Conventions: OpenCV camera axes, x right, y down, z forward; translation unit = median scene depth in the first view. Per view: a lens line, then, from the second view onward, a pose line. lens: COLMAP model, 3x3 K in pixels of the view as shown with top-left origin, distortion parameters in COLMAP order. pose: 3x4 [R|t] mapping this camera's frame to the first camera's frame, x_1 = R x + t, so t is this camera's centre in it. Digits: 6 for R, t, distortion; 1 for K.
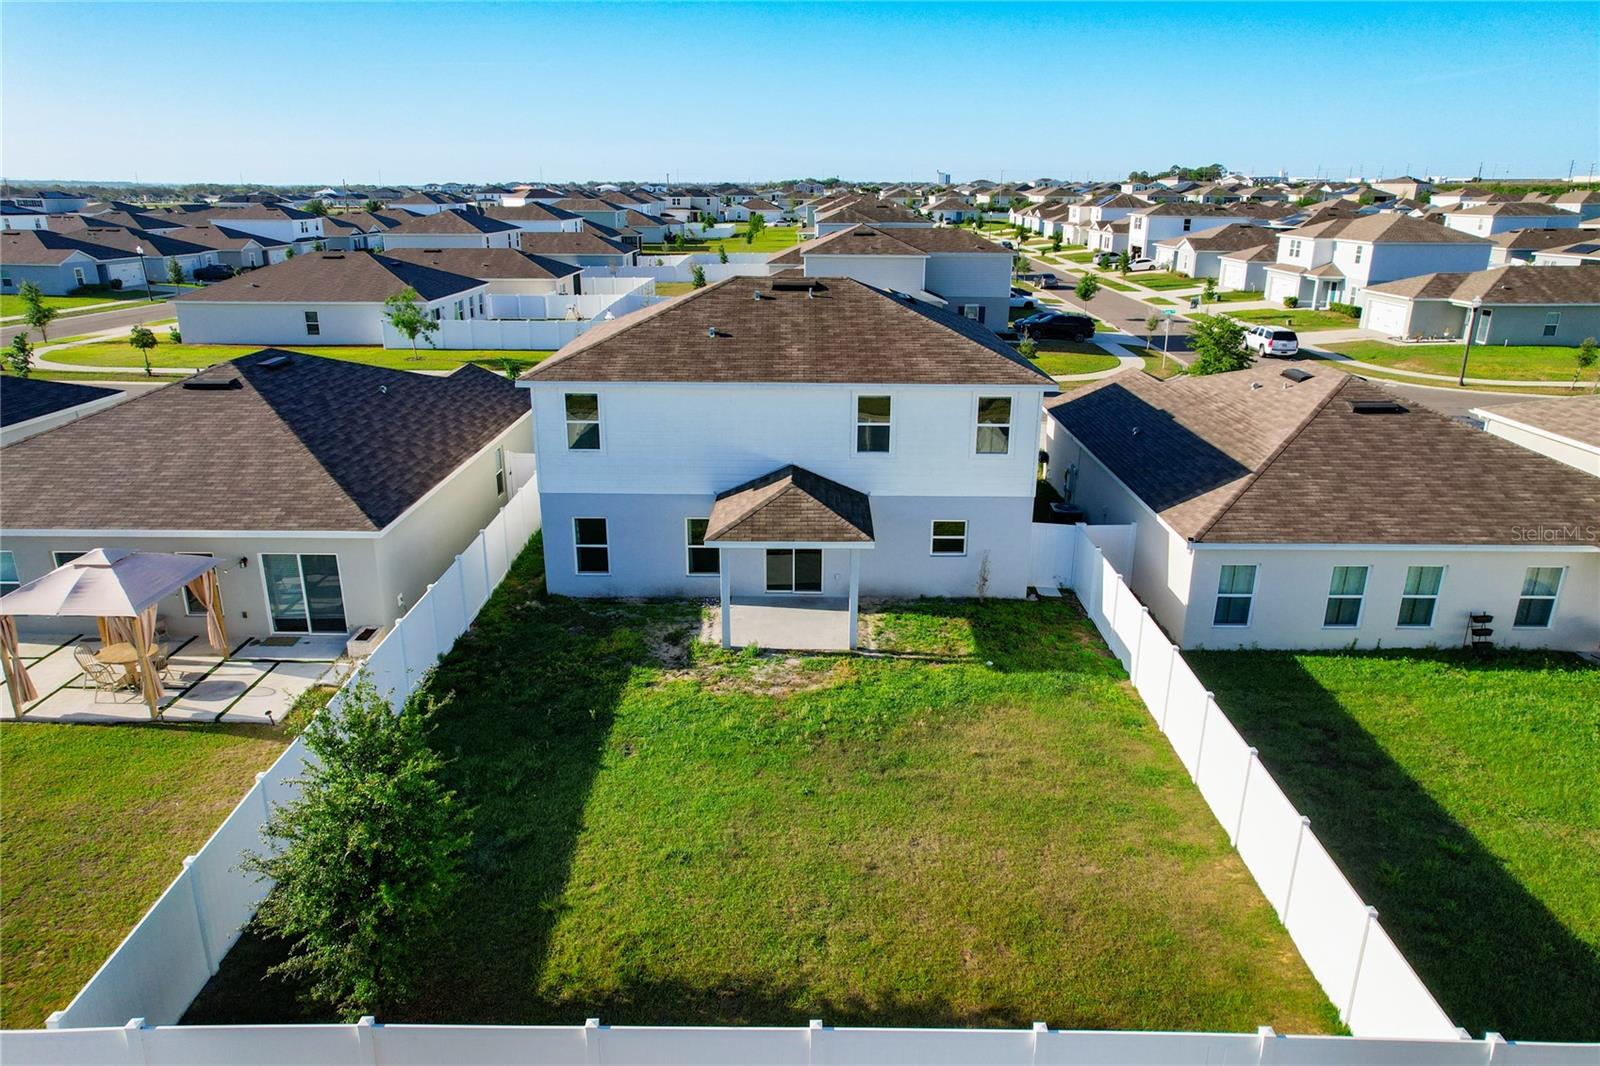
lens RADIAL K [[1019.3, 0, 800.0], [0, 1019.3, 533.0], [0, 0, 1]] dist [-0.060560, 0.081219]
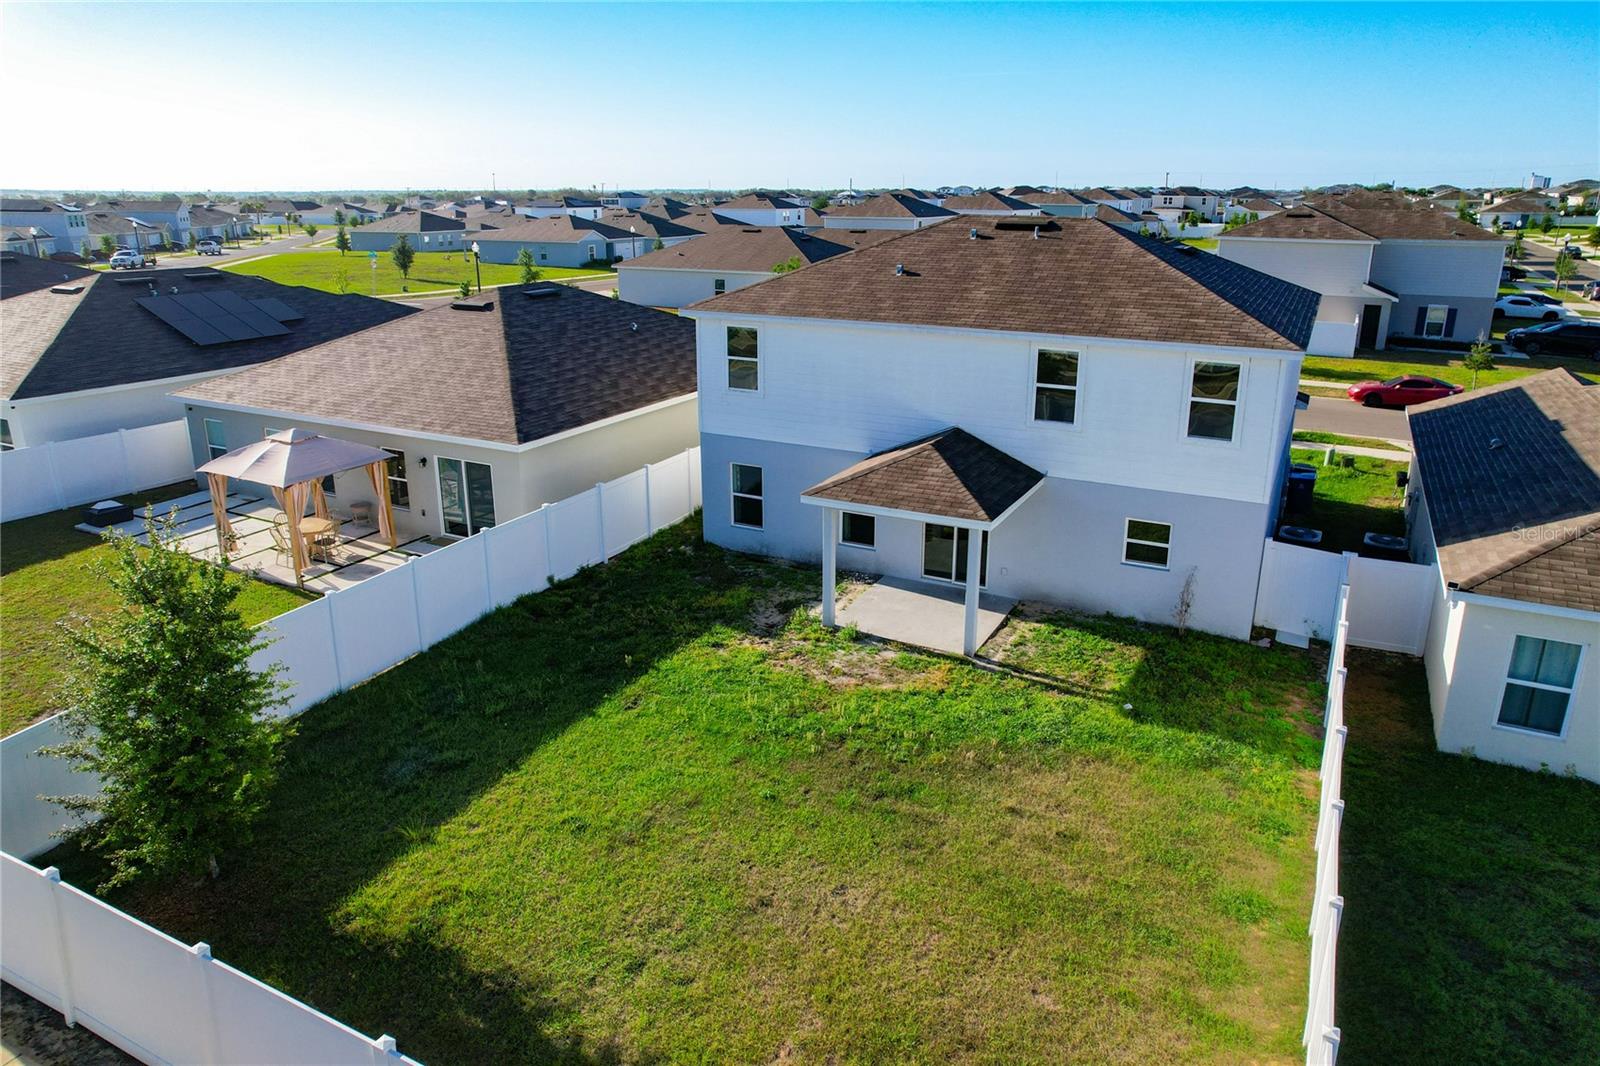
lens RADIAL K [[1035.1, 0, 803.5], [0, 1035.1, 515.2], [0, 0, 1]] dist [-0.066201, 0.064105]
pose [[0.888437, 0.134030, -0.438993, 0.267018], [-0.145900, 0.989276, 0.006765, 0.017024], [0.435192, 0.058039, 0.898465, 0.190676]]
